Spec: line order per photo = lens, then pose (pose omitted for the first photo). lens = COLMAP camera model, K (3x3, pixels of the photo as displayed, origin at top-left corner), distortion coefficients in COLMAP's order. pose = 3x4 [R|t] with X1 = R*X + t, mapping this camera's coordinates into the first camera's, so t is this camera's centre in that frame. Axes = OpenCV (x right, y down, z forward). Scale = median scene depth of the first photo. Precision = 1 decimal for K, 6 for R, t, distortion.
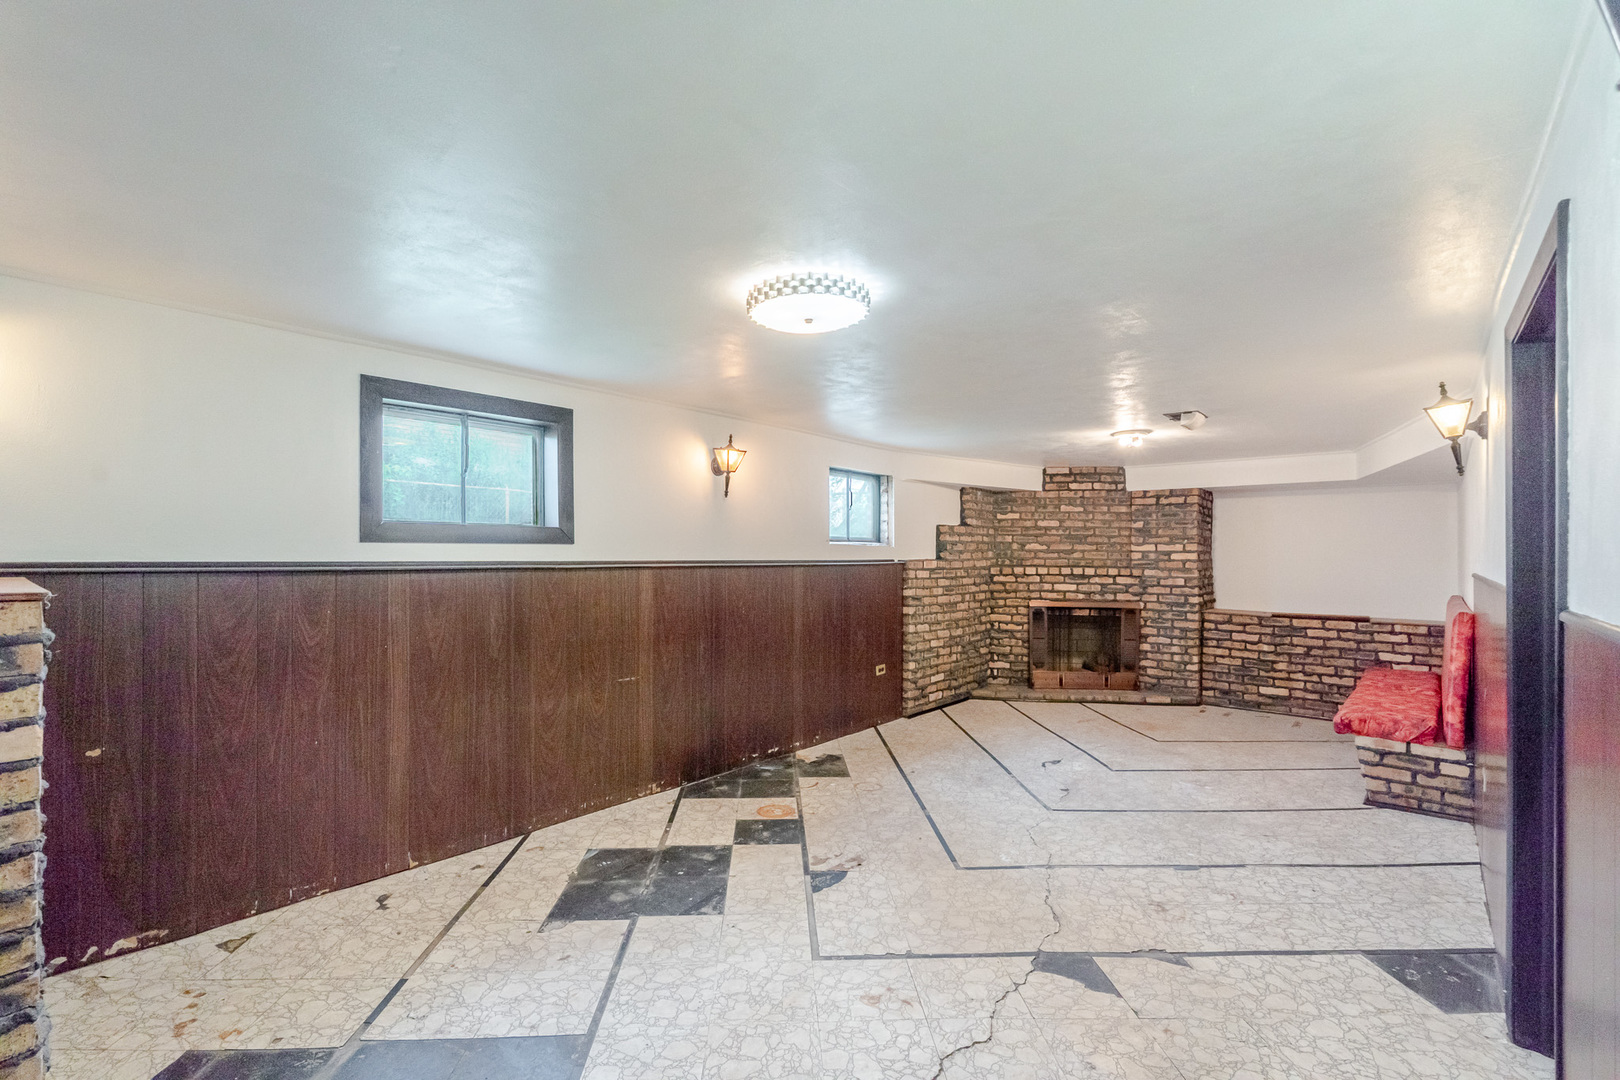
lens RADIAL K [[717.9, 0, 803.8], [0, 717.9, 546.3], [0, 0, 1]] dist [-0.000119, -0.000382]
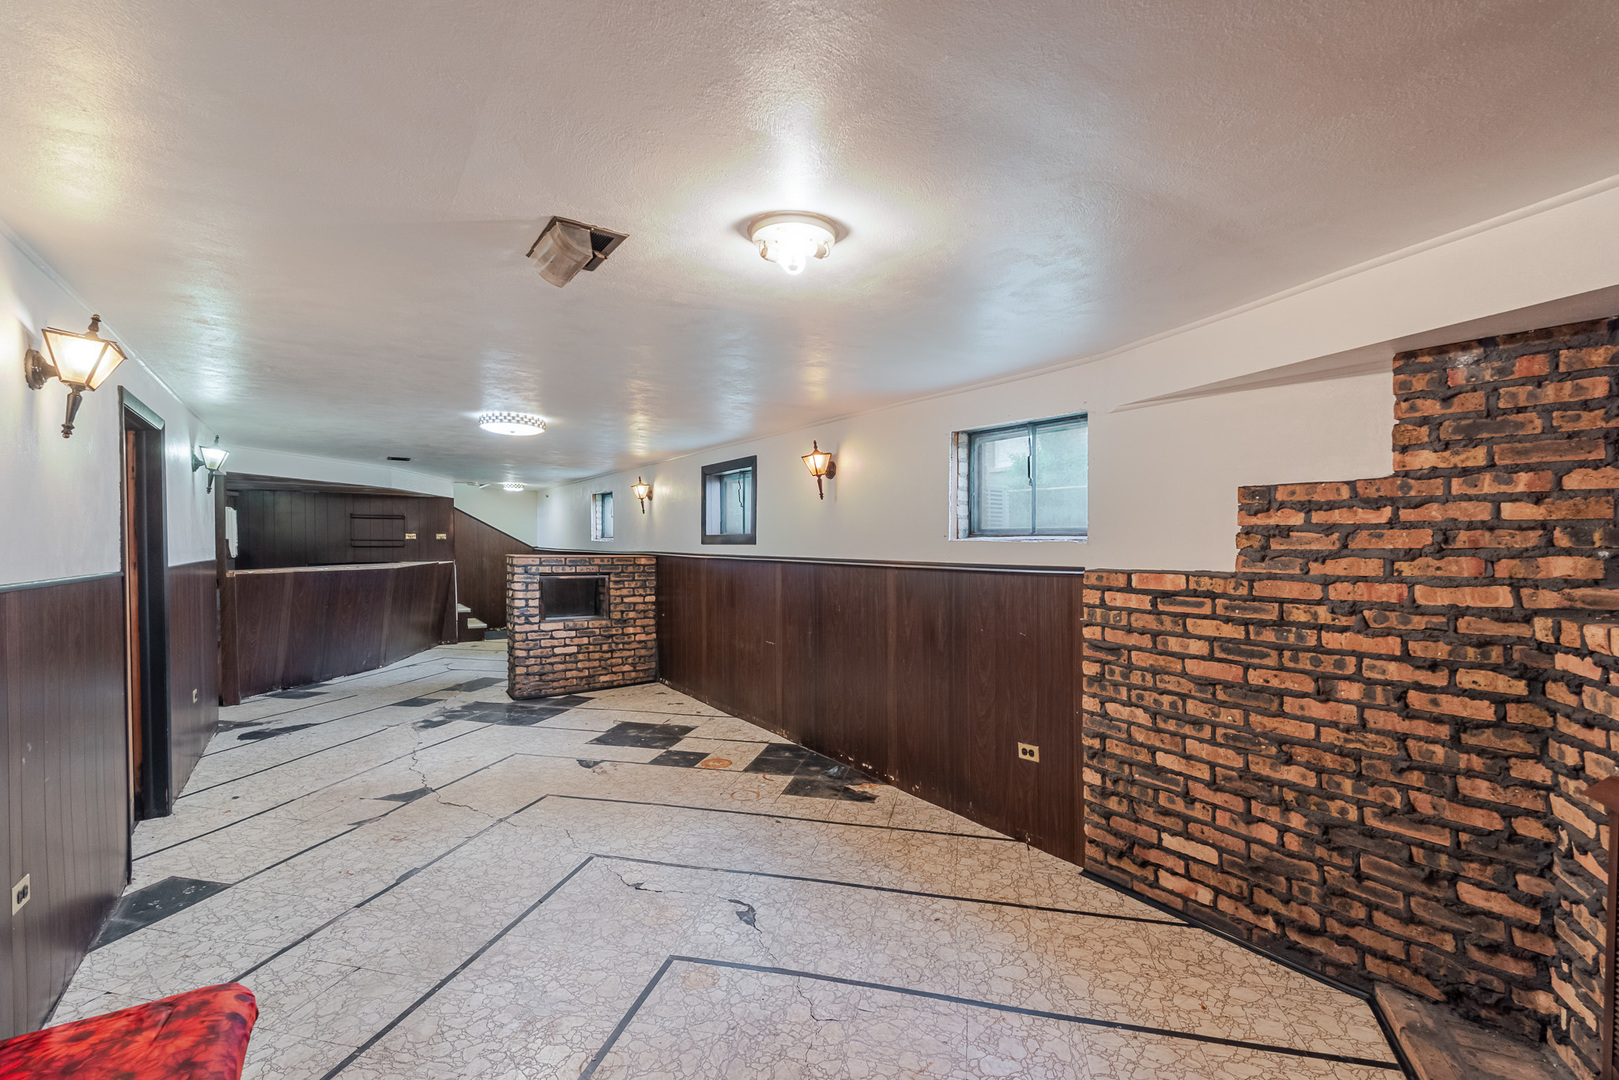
lens RADIAL K [[717.4, 0, 796.1], [0, 717.4, 567.2], [0, 0, 1]] dist [-0.000119, -0.000382]
pose [[-0.279076, 0.023255, -0.959988, 0.653896], [0.001270, 0.999715, 0.023848, 0.005066], [0.960268, 0.005436, -0.279025, 0.886505]]
